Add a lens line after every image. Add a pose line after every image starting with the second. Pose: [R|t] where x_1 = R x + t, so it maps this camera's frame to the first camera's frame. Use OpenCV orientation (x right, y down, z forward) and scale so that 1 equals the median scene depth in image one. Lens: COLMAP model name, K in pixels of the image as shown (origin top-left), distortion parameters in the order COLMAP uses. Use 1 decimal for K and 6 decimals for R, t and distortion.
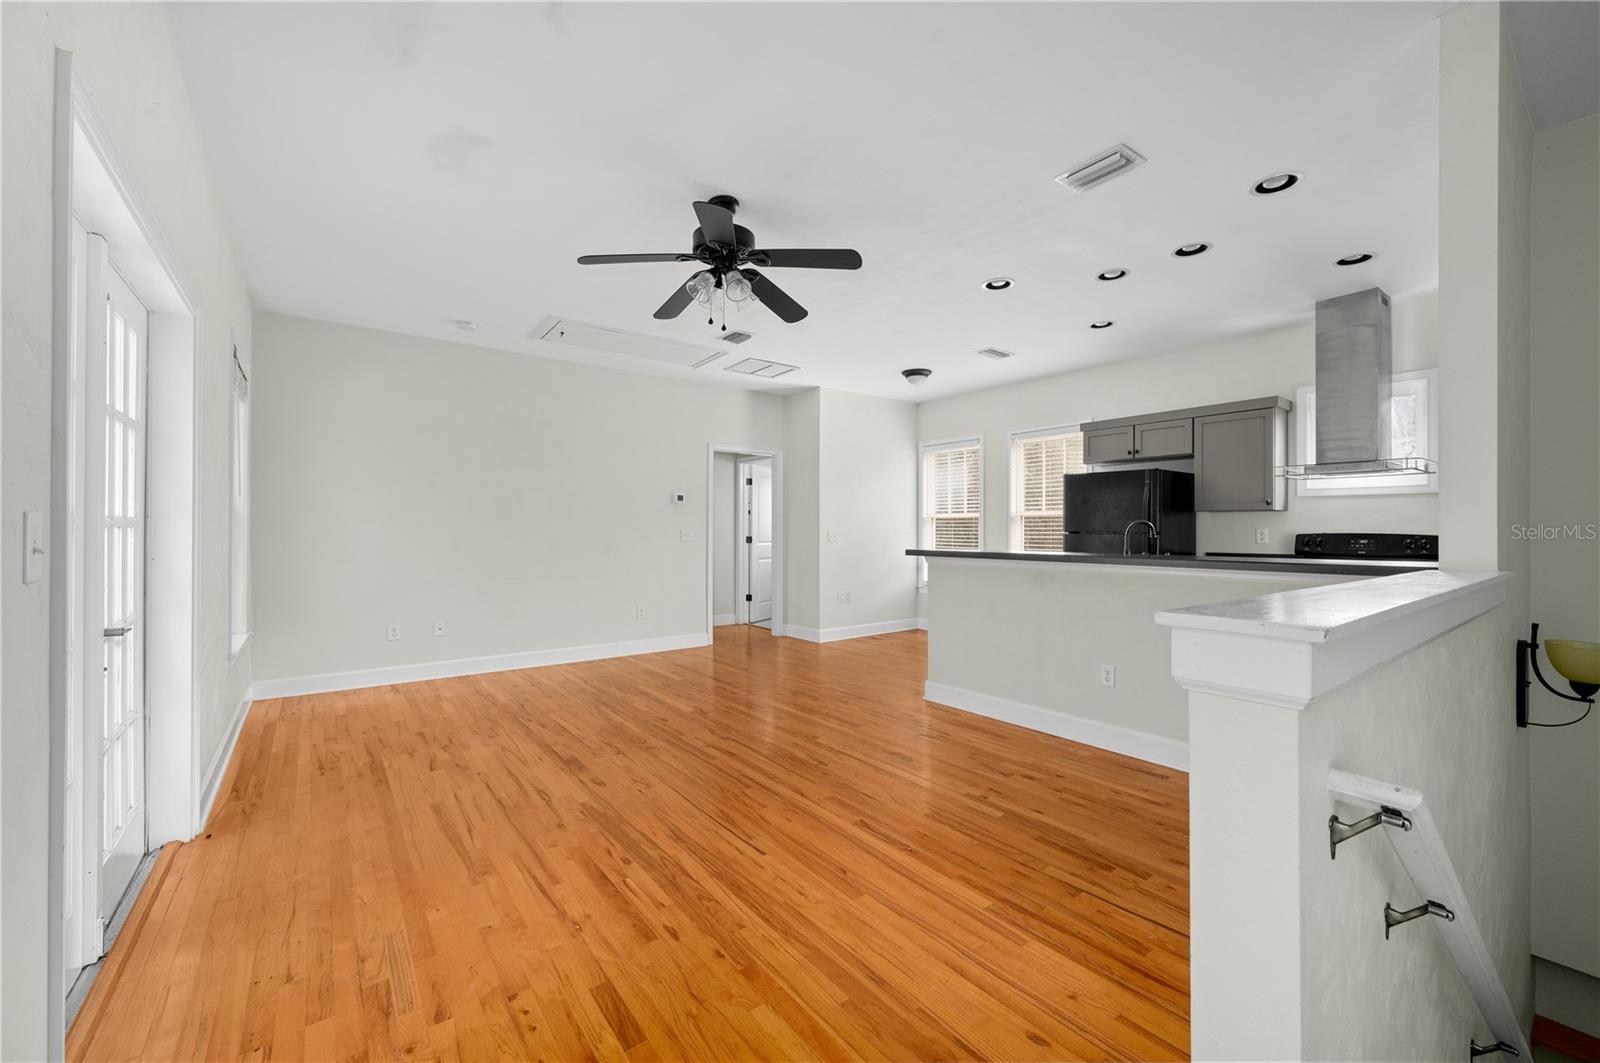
lens RADIAL K [[636.0, 0, 798.6], [0, 636.0, 532.3], [0, 0, 1]] dist [-0.000556, -0.000107]
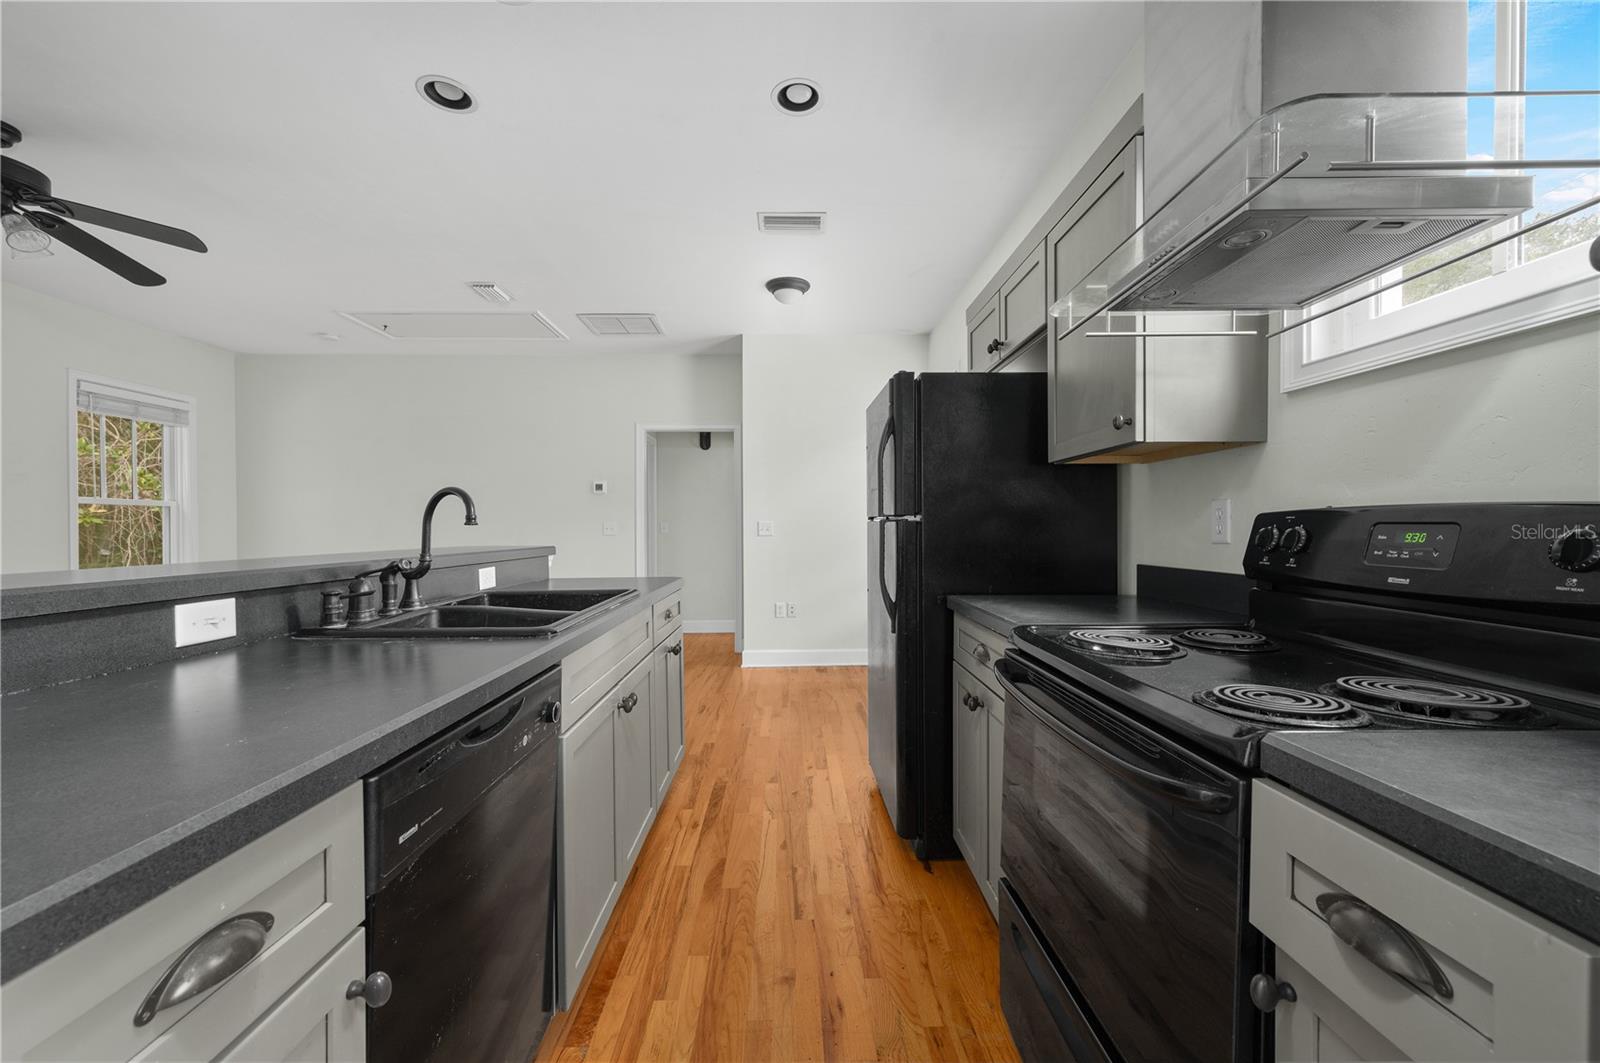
lens RADIAL K [[639.5, 0, 799.4], [0, 639.5, 514.7], [0, 0, 1]] dist [0.000607, 0.000079]
pose [[0.807315, -0.019295, -0.589805, 0.899772], [0.006886, 0.999705, -0.023278, 0.011687], [0.590081, 0.014731, 0.807210, 0.693171]]
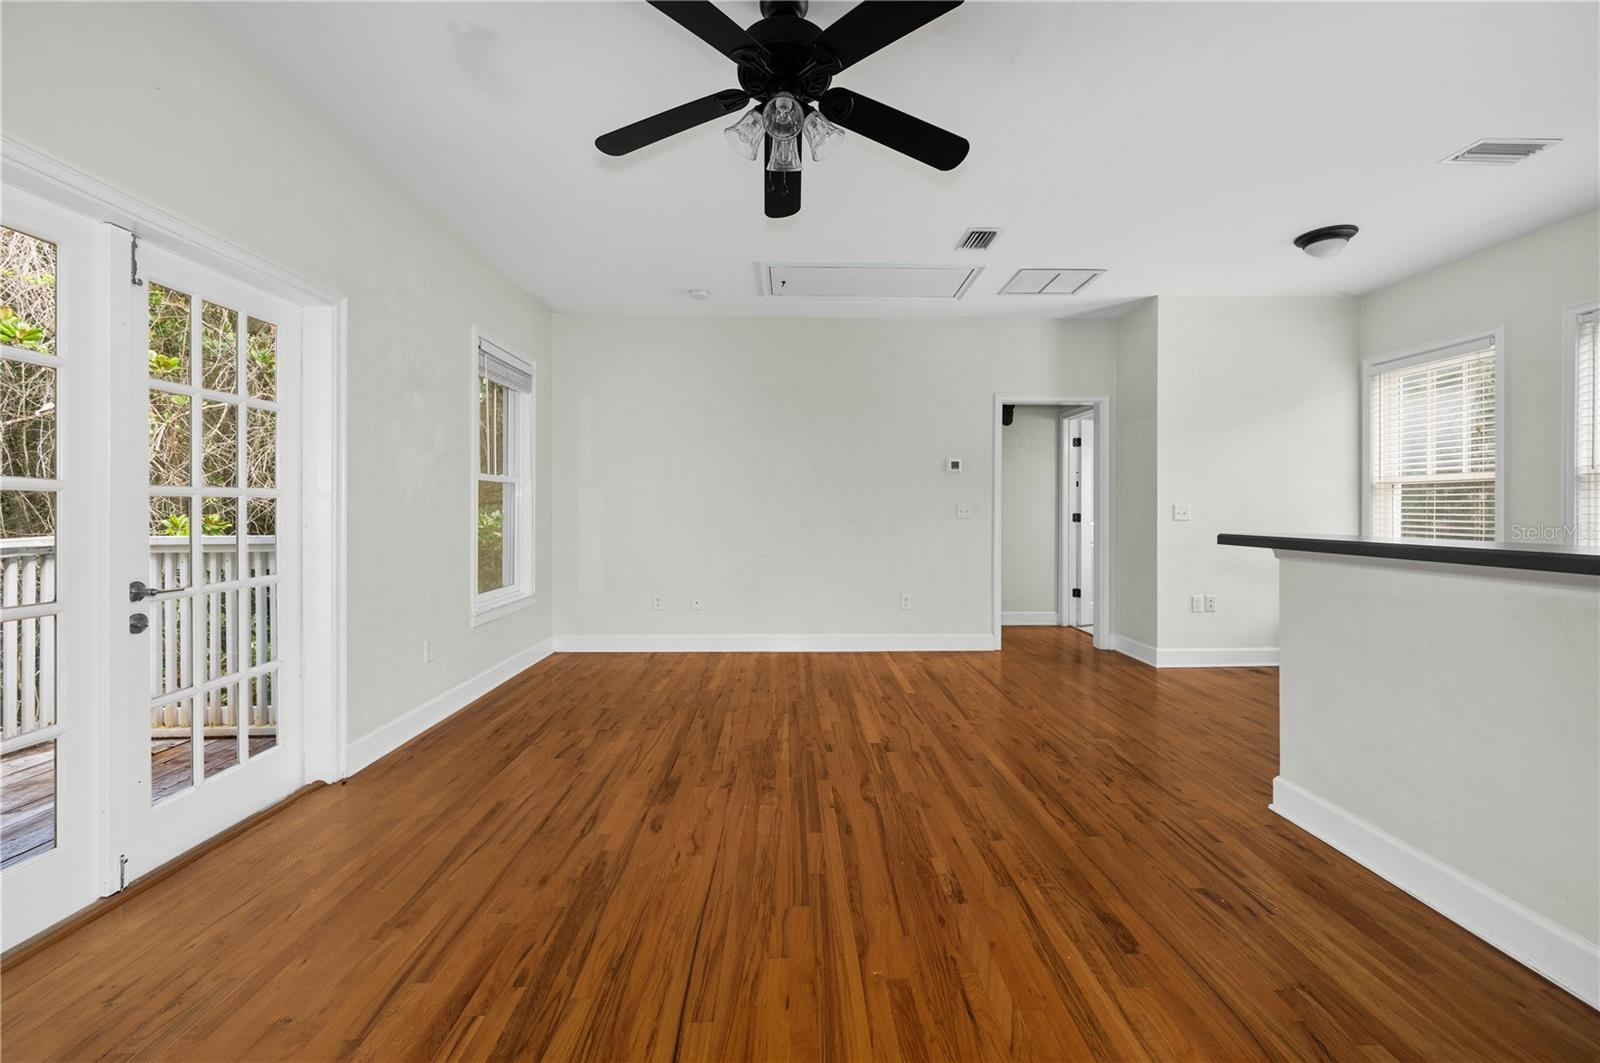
lens RADIAL K [[639.5, 0, 799.4], [0, 639.5, 514.7], [0, 0, 1]] dist [0.000607, 0.000079]
pose [[0.810226, 0.004958, -0.586097, 0.208524], [-0.001502, 0.999979, 0.006382, 0.006699], [0.586116, -0.004290, 0.810216, 0.347110]]
